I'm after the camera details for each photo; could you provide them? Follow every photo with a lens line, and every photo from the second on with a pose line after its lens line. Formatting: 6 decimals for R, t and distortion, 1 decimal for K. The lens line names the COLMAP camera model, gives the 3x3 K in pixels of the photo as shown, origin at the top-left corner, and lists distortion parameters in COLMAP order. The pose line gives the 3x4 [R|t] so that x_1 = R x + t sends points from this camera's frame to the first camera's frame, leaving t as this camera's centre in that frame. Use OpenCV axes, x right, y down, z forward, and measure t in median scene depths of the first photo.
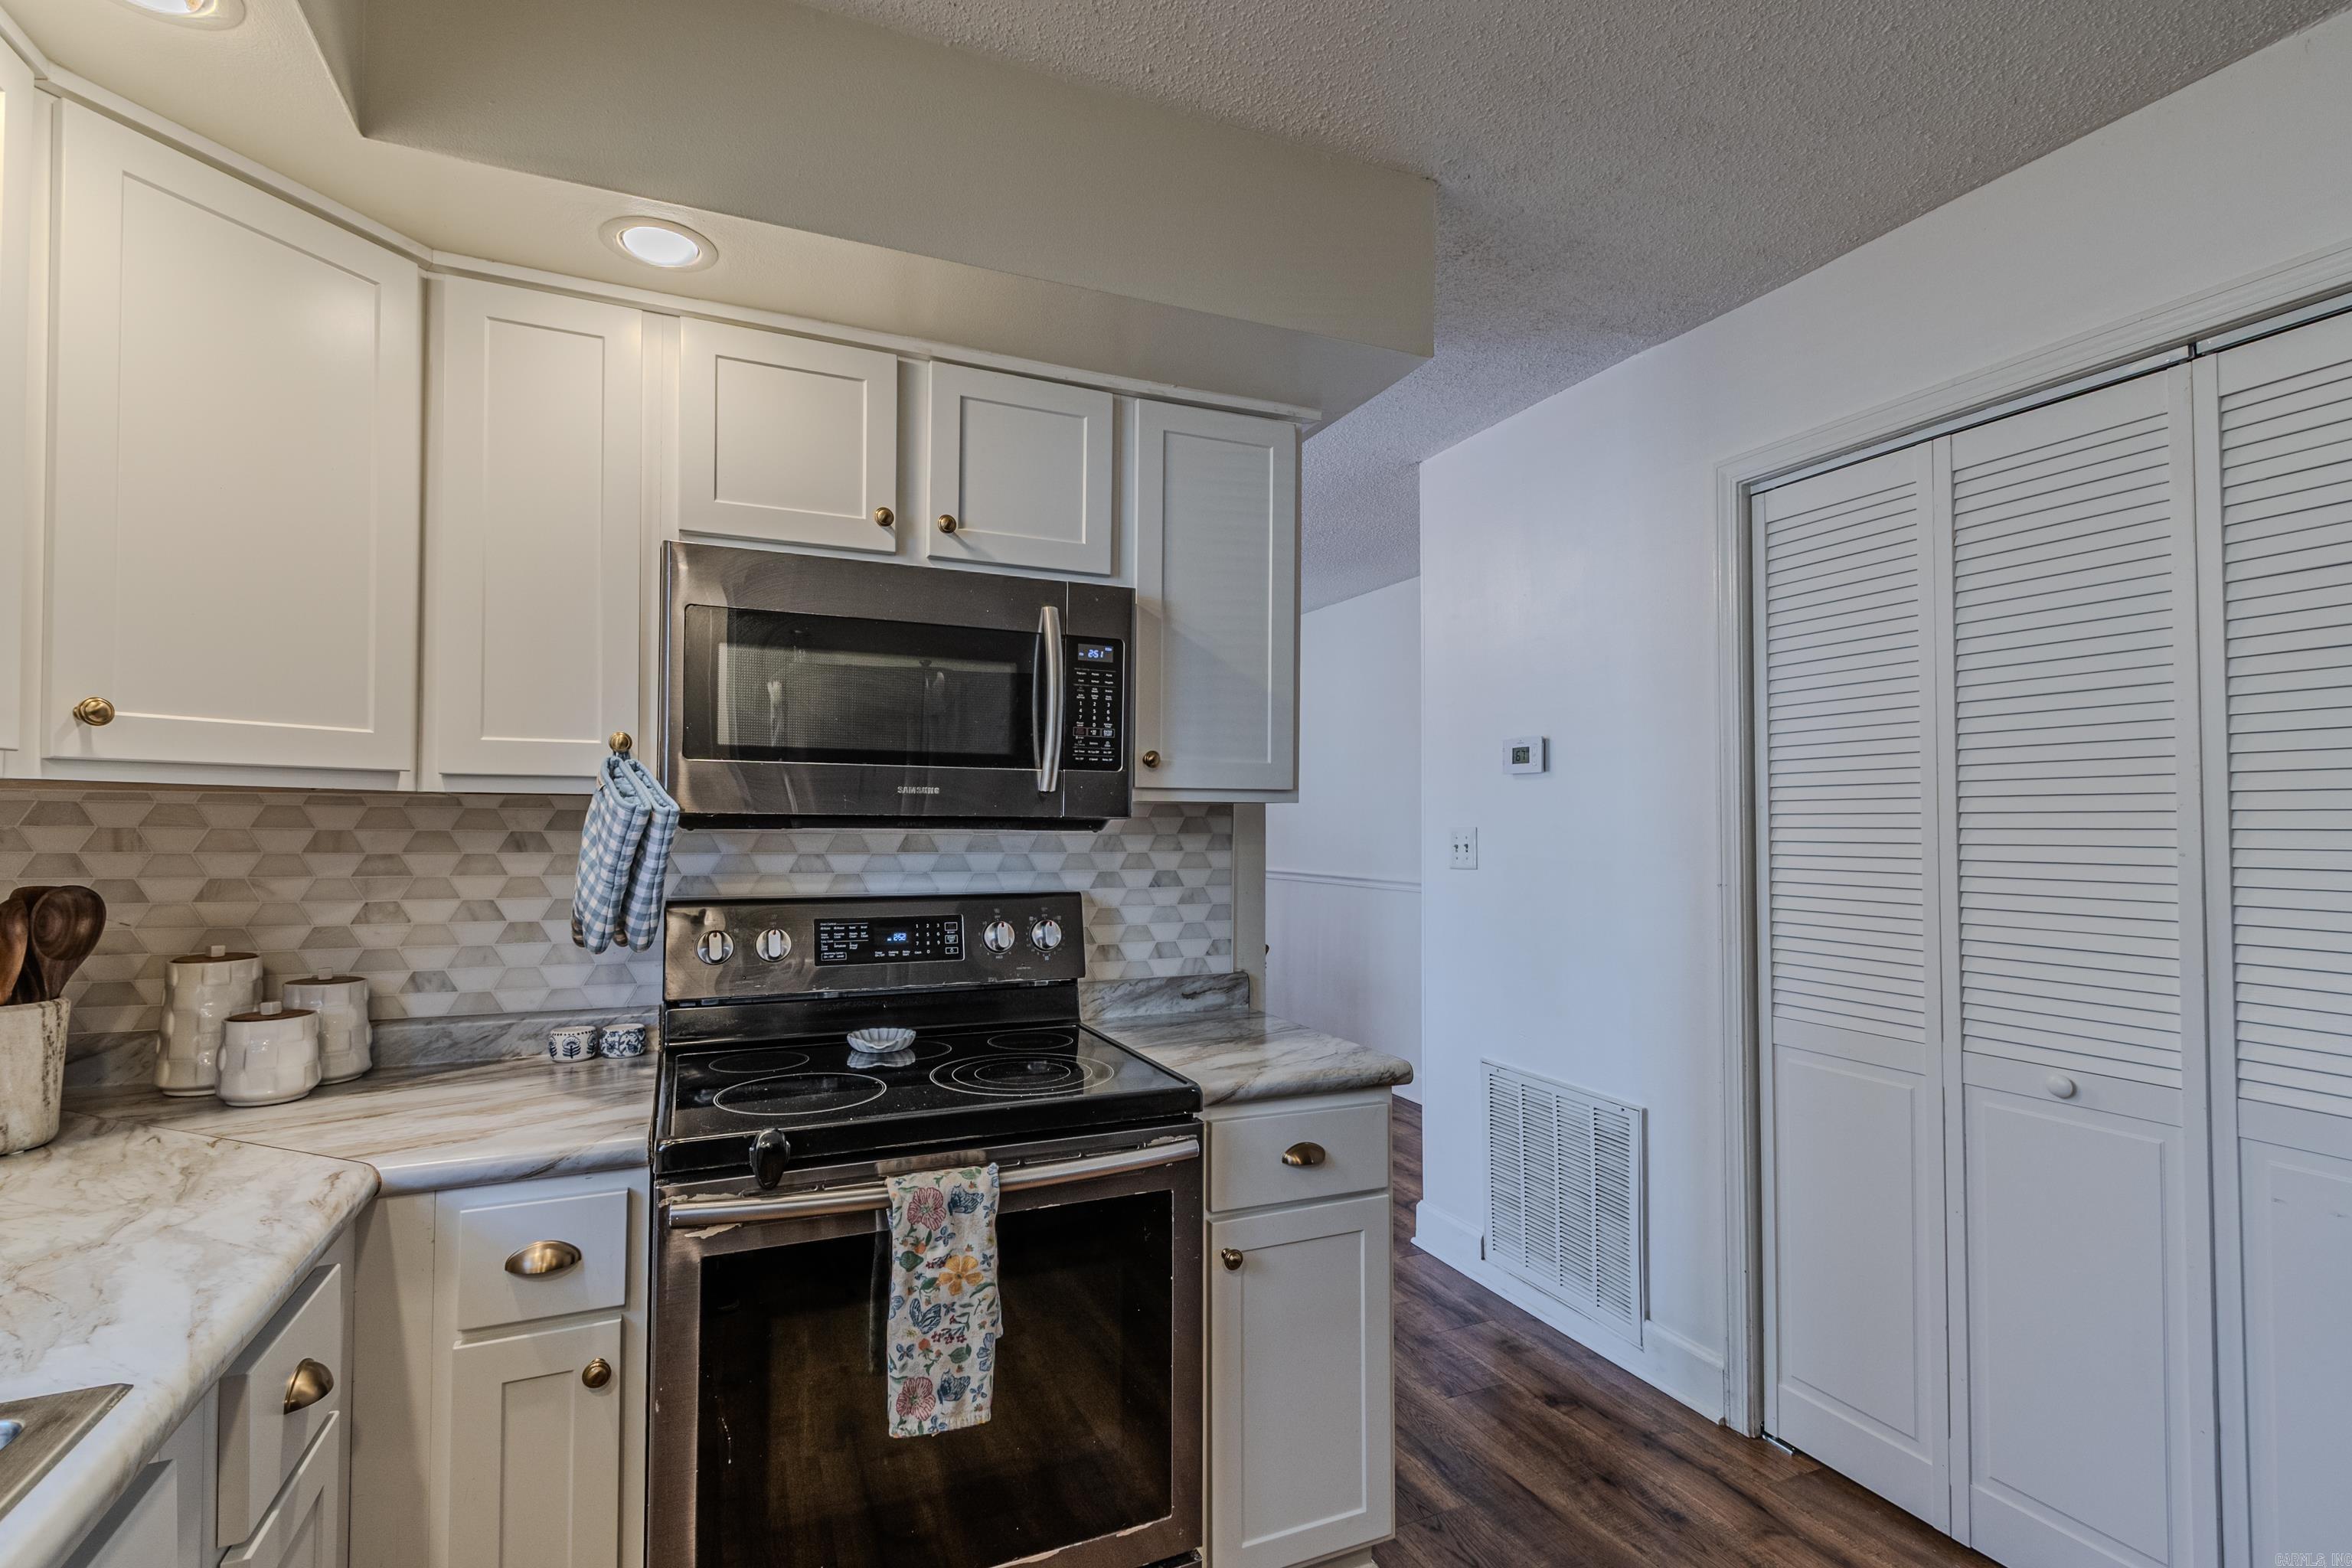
lens RADIAL K [[1083.8, 0, 1173.1], [0, 1083.8, 802.6], [0, 0, 1]] dist [0.004902, -0.003194]
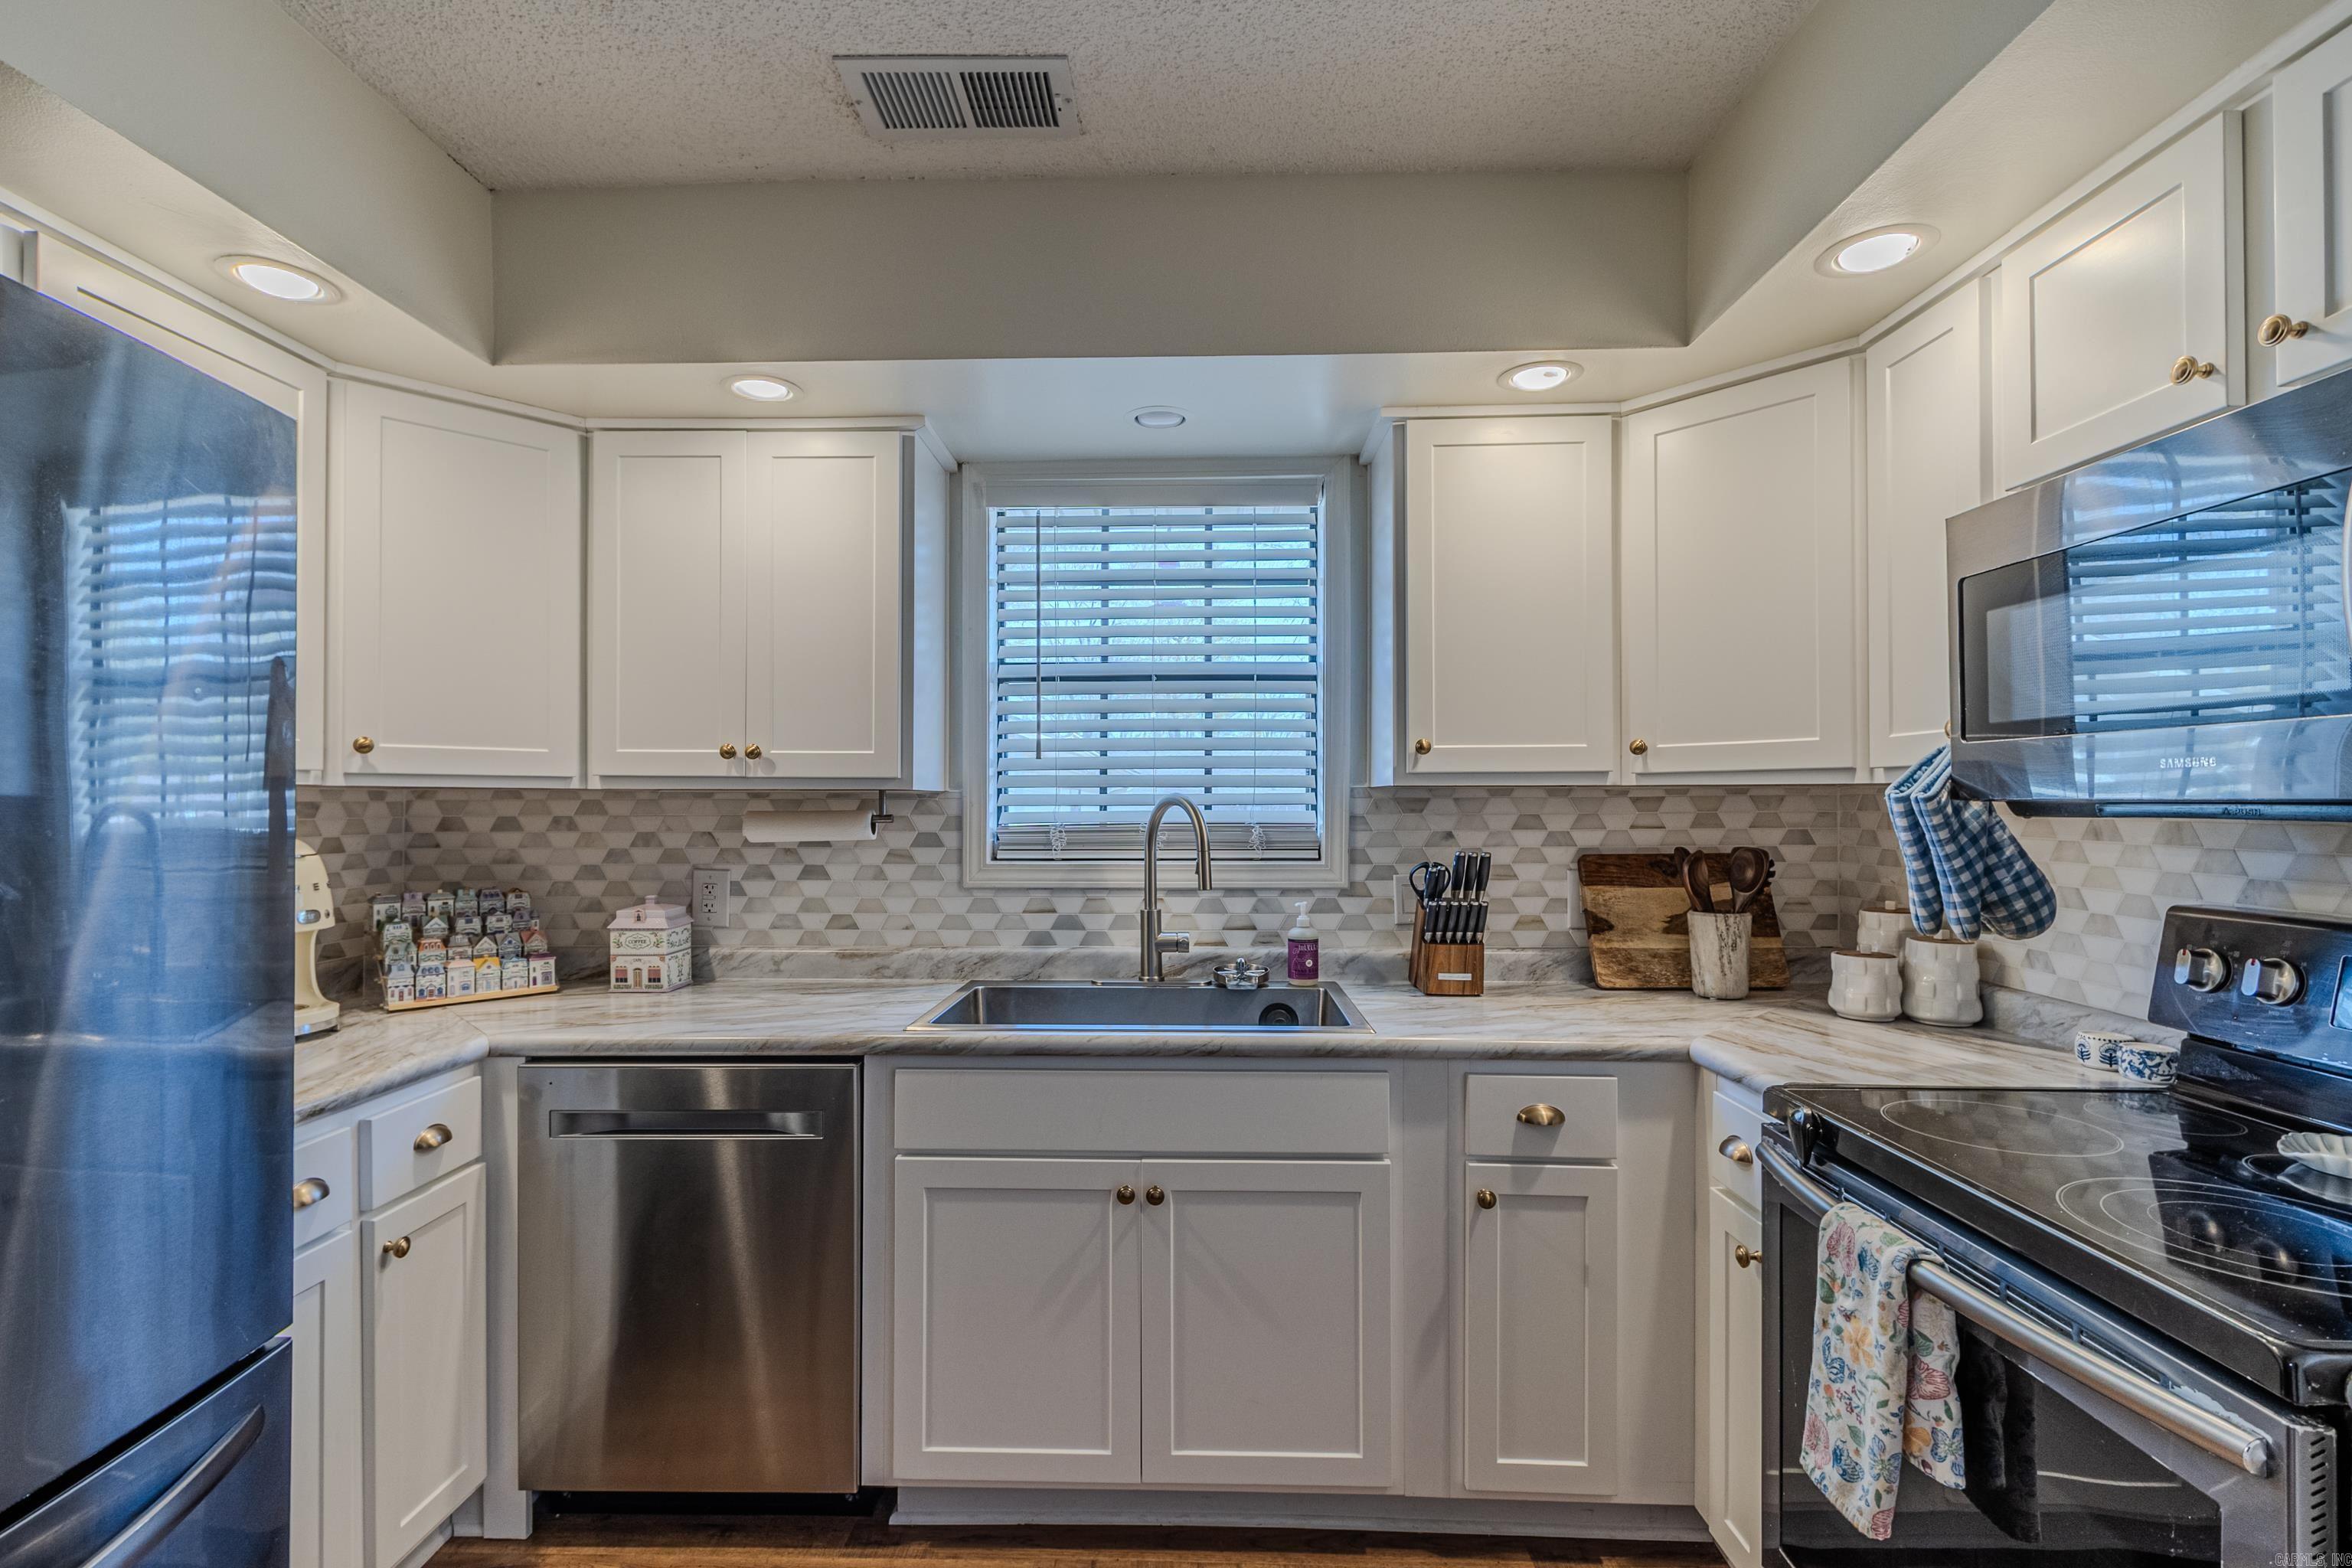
lens RADIAL K [[1083.8, 0, 1158.0], [0, 1083.8, 801.7], [0, 0, 1]] dist [0.004902, -0.003194]
pose [[-0.430957, -0.004221, -0.902362, 0.629010], [0.016685, 0.999781, -0.012645, 0.010363], [0.902218, -0.020506, -0.430792, 0.684304]]
